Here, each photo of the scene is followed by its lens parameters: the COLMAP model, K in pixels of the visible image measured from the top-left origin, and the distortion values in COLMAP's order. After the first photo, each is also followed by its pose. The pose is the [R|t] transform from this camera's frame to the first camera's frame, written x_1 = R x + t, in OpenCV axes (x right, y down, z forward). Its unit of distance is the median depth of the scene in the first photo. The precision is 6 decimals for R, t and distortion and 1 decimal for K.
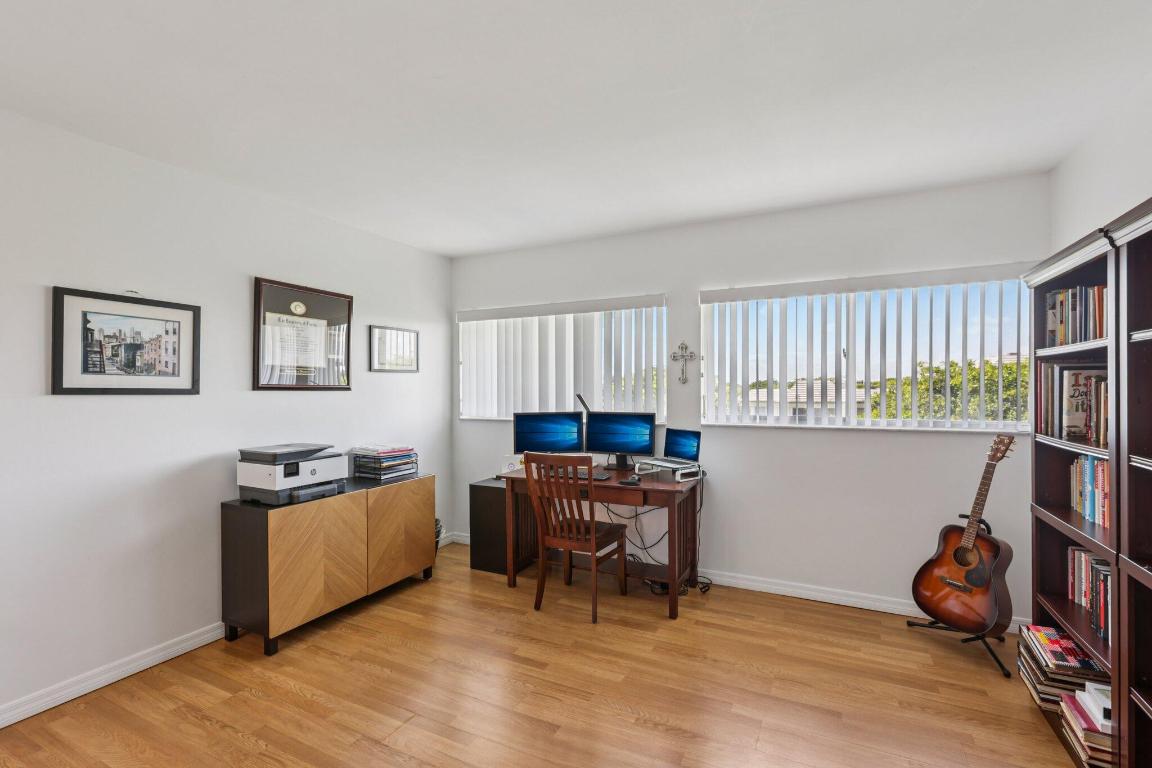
lens RADIAL K [[511.1, 0, 579.3], [0, 511.1, 388.3], [0, 0, 1]] dist [-0.001154, 0.000982]
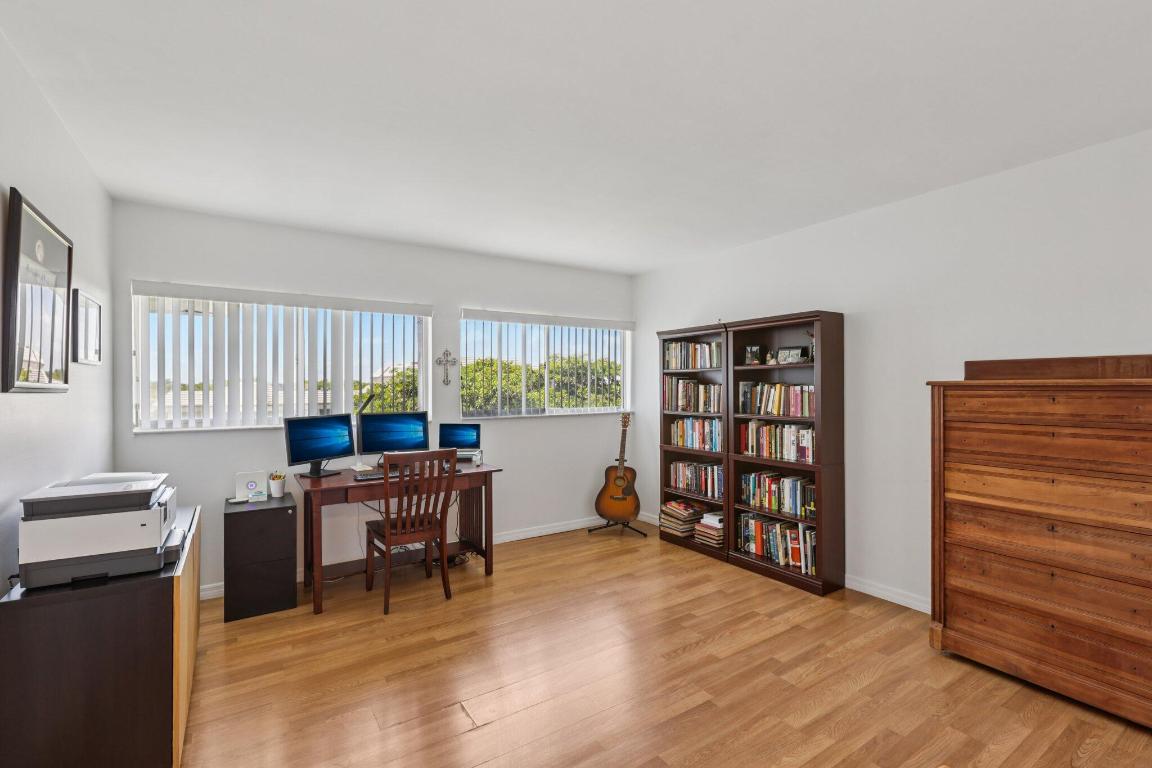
lens RADIAL K [[511.1, 0, 576.1], [0, 511.1, 383.3], [0, 0, 1]] dist [-0.001154, 0.000982]
pose [[0.505471, 0.008461, 0.862802, -0.667963], [0.003506, 0.999924, -0.011860, 0.002373], [-0.862837, 0.009019, 0.505403, 0.162841]]
